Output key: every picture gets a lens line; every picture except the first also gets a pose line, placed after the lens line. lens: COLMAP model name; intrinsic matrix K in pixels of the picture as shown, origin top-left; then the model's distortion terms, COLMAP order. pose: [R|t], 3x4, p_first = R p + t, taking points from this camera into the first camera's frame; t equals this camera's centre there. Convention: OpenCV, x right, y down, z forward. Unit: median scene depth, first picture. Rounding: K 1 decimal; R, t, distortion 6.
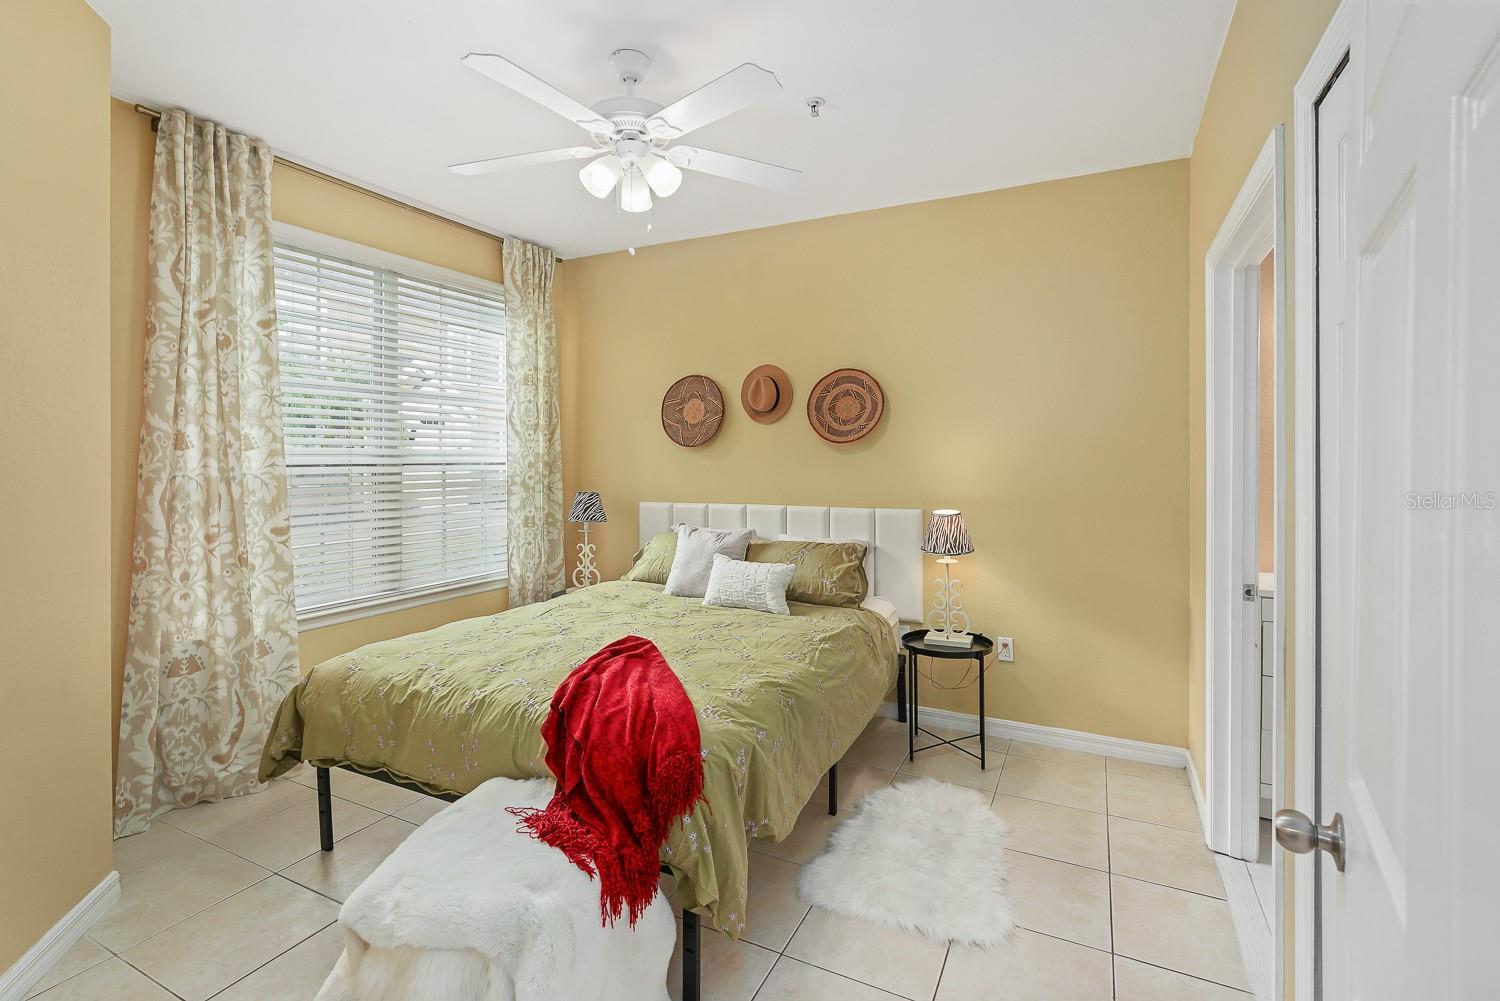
lens RADIAL K [[681.3, 0, 772.6], [0, 681.3, 456.6], [0, 0, 1]] dist [-0.023905, 0.009157]
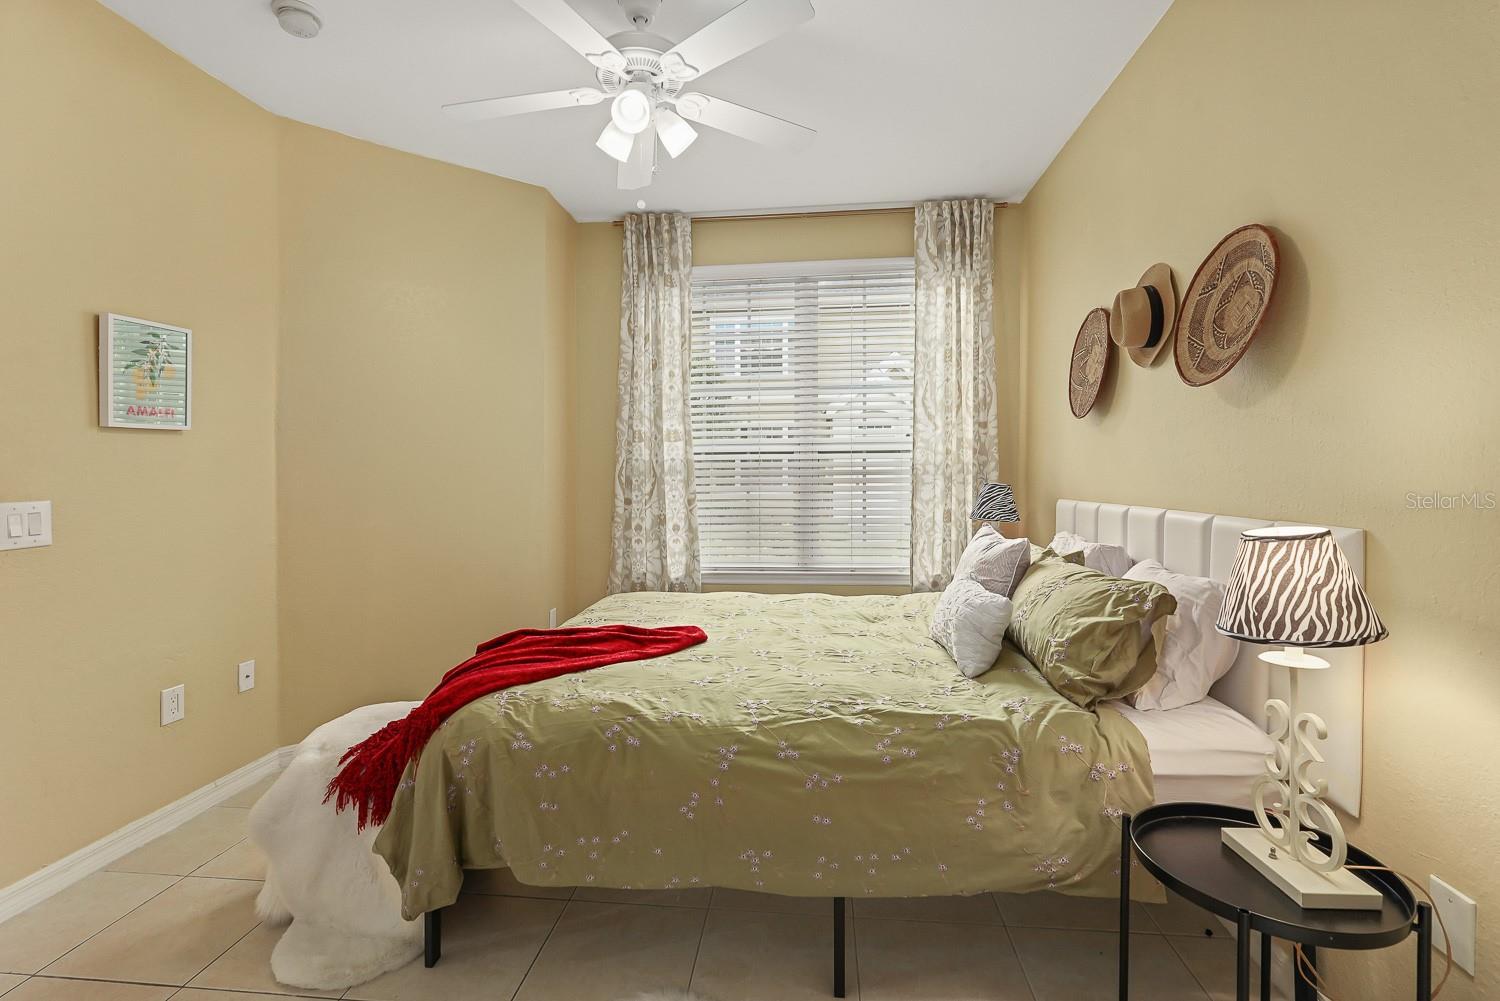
lens RADIAL K [[681.3, 0, 744.0], [0, 681.3, 487.0], [0, 0, 1]] dist [-0.023905, 0.009157]
pose [[0.341232, 0.020362, -0.939759, 0.399564], [0.011293, 0.999604, 0.025760, 0.033575], [0.939911, -0.019403, 0.340867, 0.455474]]
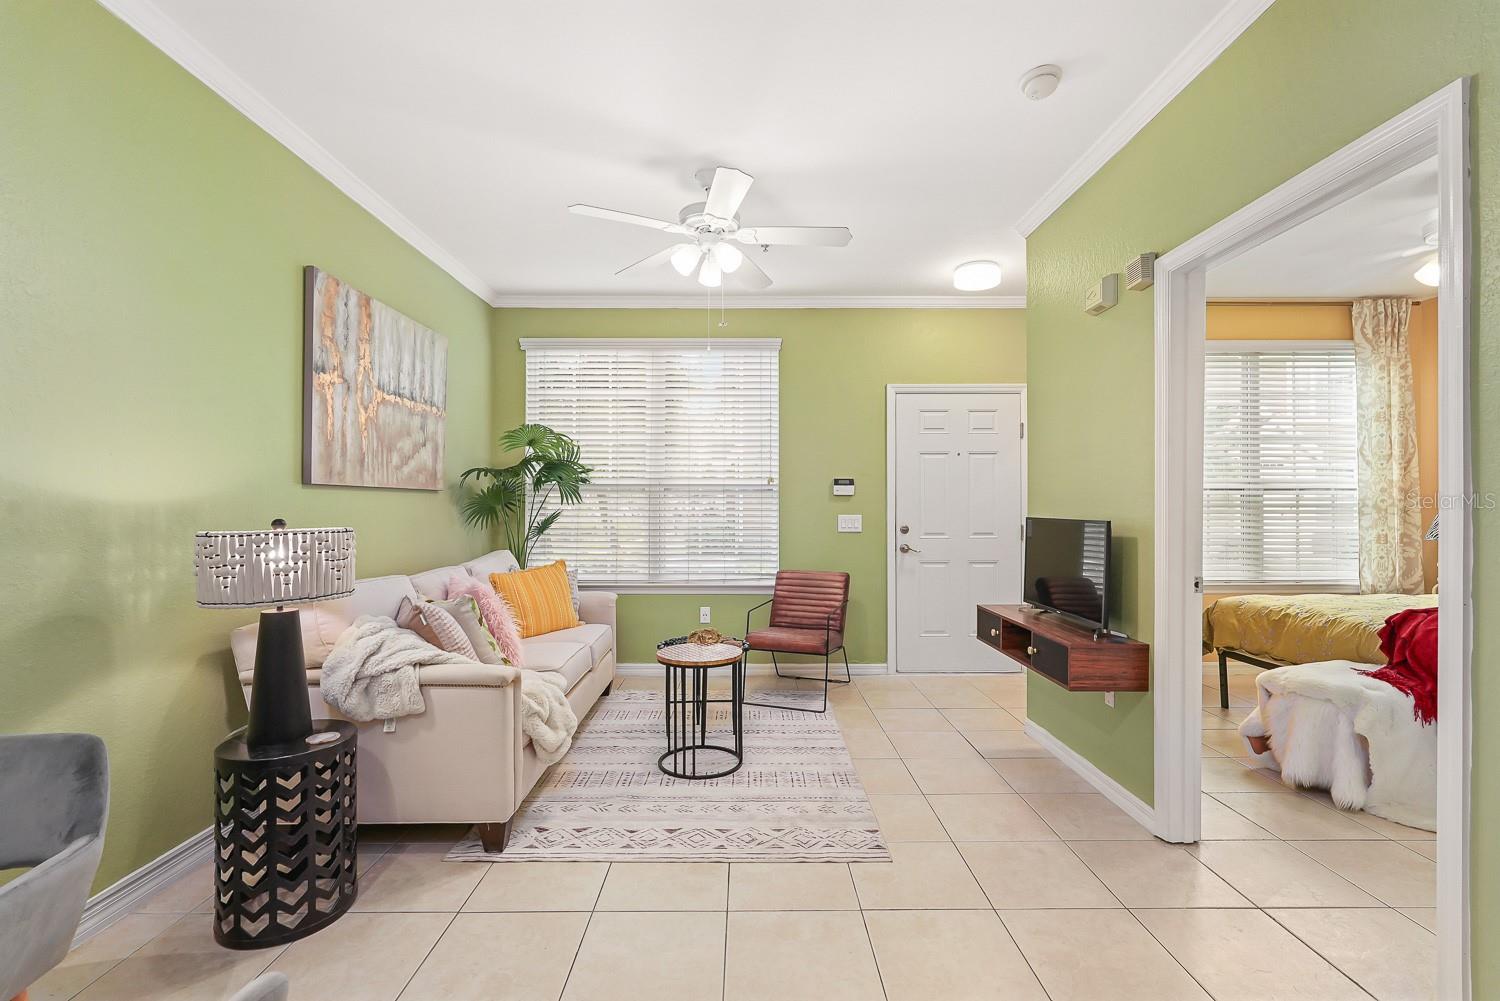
lens RADIAL K [[681.3, 0, 752.5], [0, 681.3, 507.0], [0, 0, 1]] dist [-0.023905, 0.009157]
pose [[0.442456, 0.000427, -0.896790, 0.200519], [0.002340, 0.999996, 0.001631, 0.037933], [0.896787, -0.002821, 0.442453, -0.484012]]
